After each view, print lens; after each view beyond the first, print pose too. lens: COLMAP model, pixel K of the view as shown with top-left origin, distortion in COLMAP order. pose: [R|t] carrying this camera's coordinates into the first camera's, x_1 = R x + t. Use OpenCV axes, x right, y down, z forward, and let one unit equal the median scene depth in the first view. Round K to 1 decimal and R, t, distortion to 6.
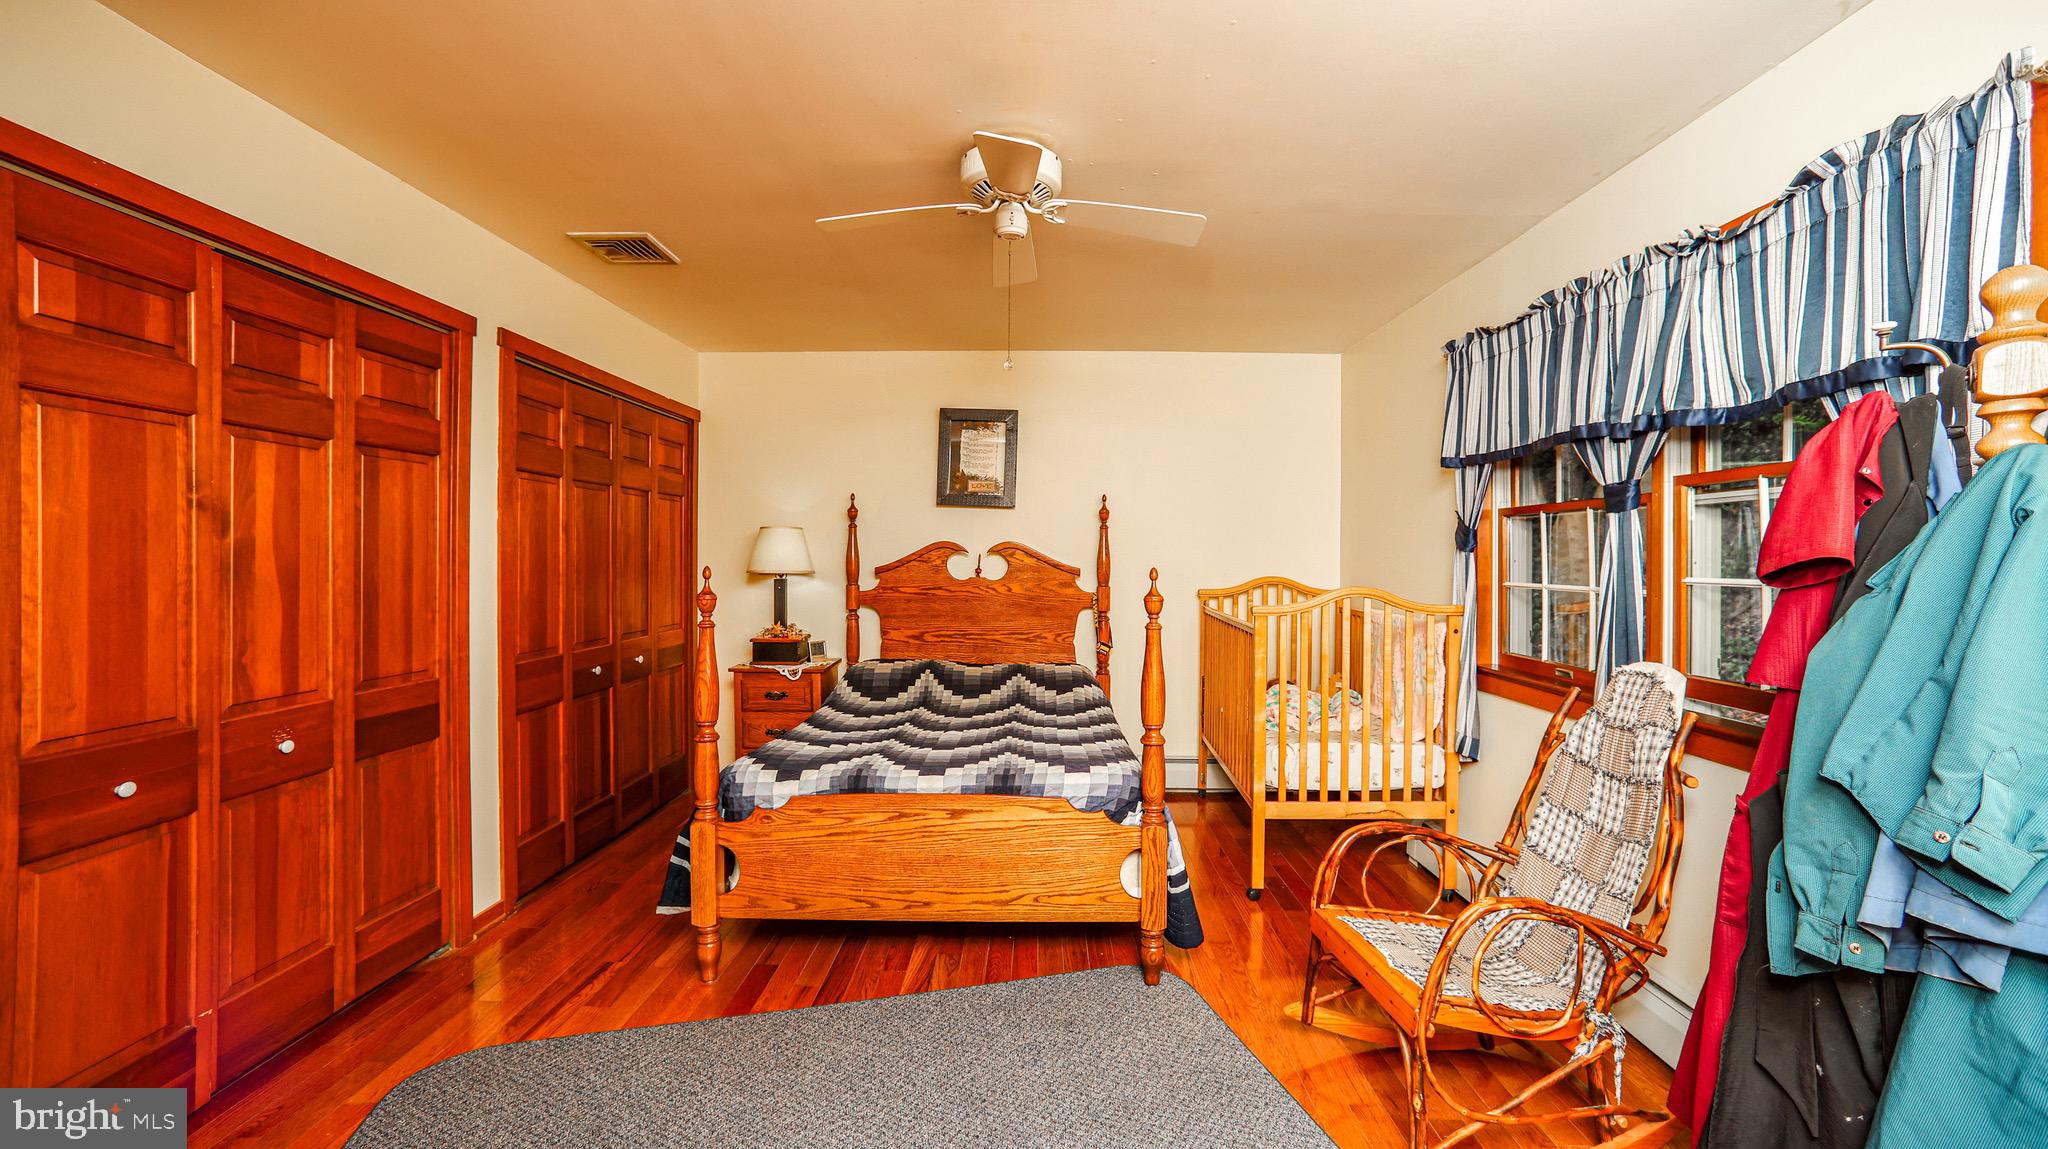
lens RADIAL K [[810.5, 0, 1024.0], [0, 810.5, 574.5], [0, 0, 1]] dist [-0.077727, 0.023439]
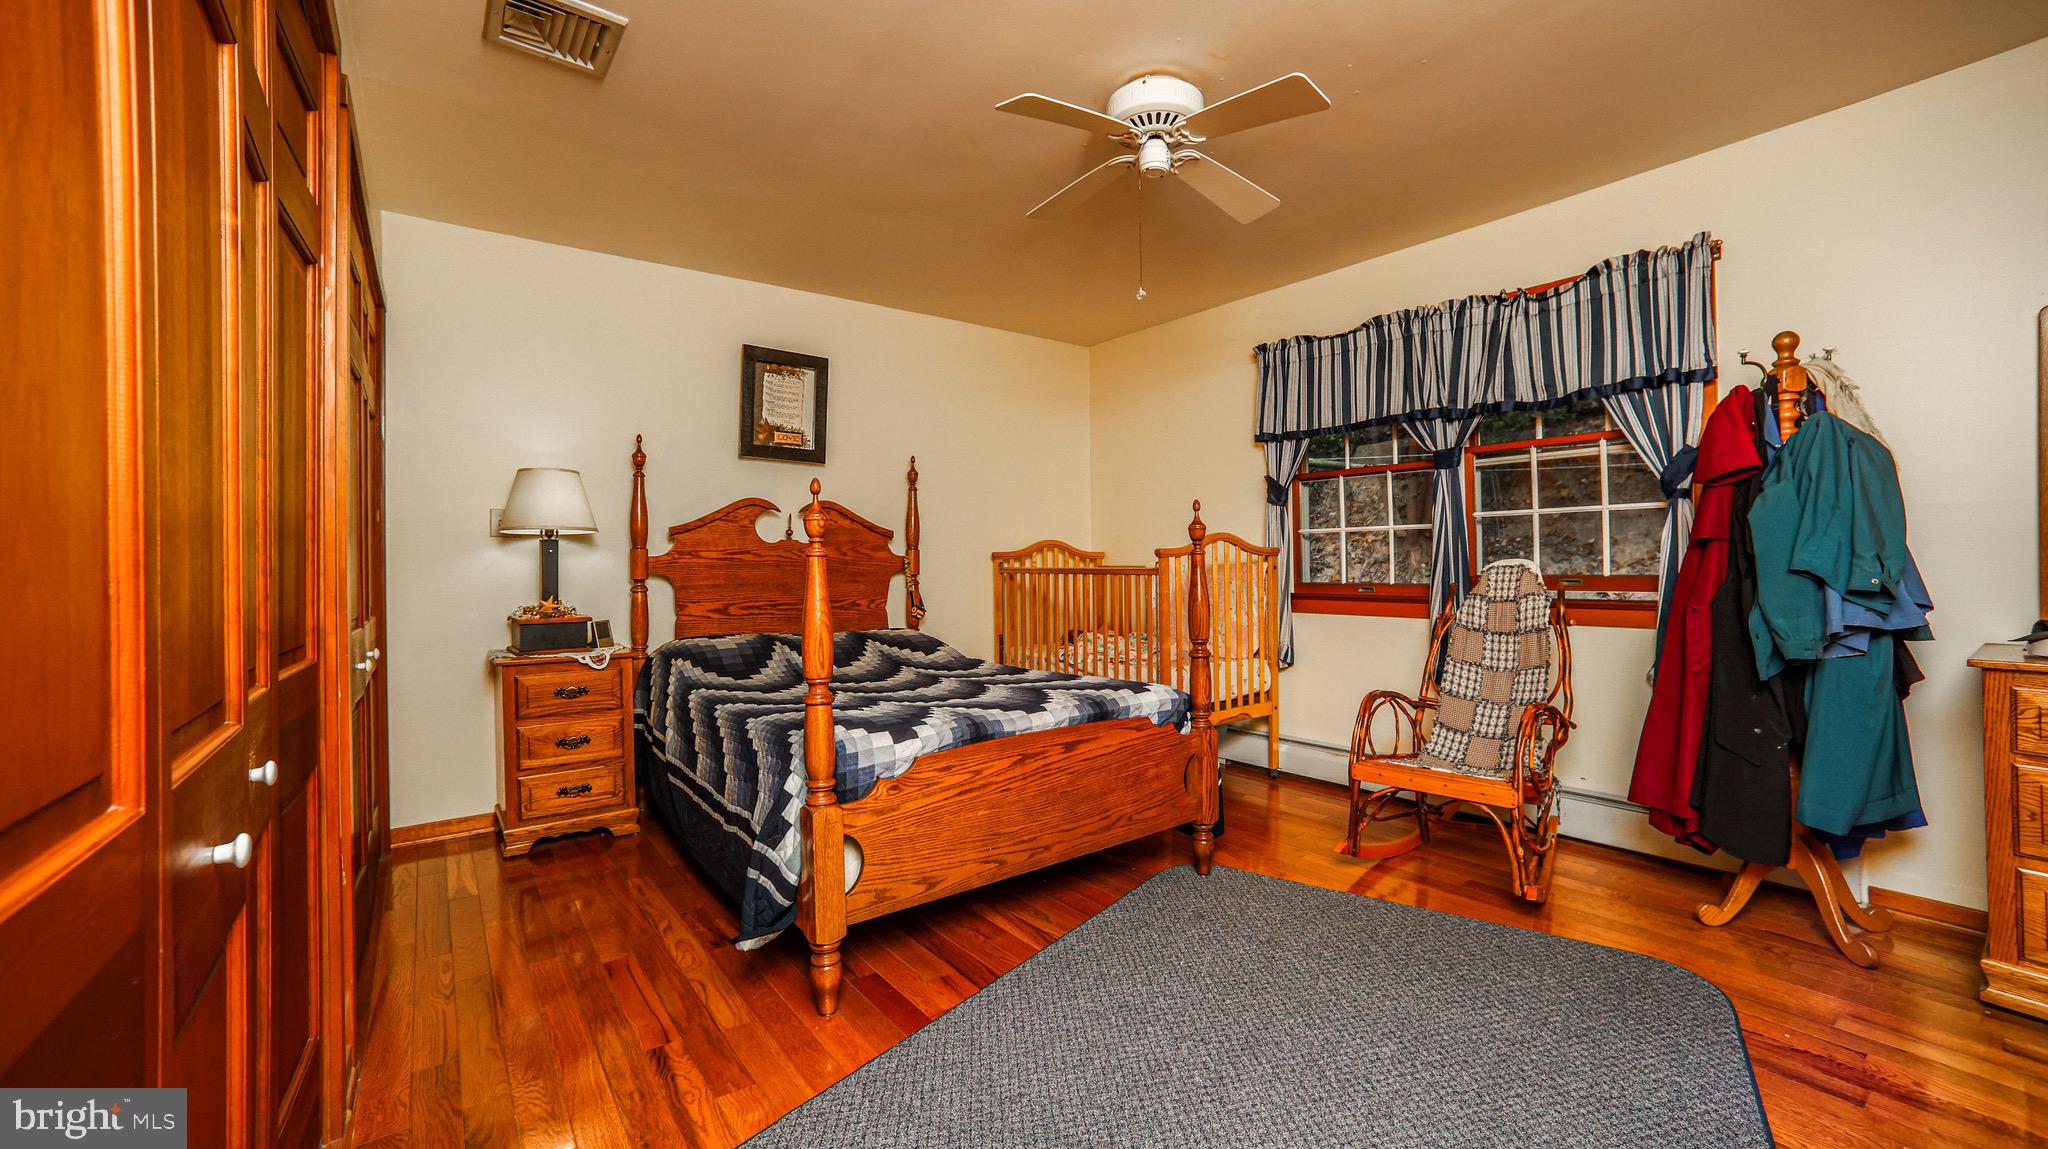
lens RADIAL K [[810.5, 0, 1024.0], [0, 810.5, 574.5], [0, 0, 1]] dist [-0.077727, 0.023439]
pose [[0.788013, -0.020364, 0.615322, -0.581612], [0.028139, 0.999600, -0.002954, 0.074555], [-0.615015, 0.019642, 0.788270, 0.213968]]
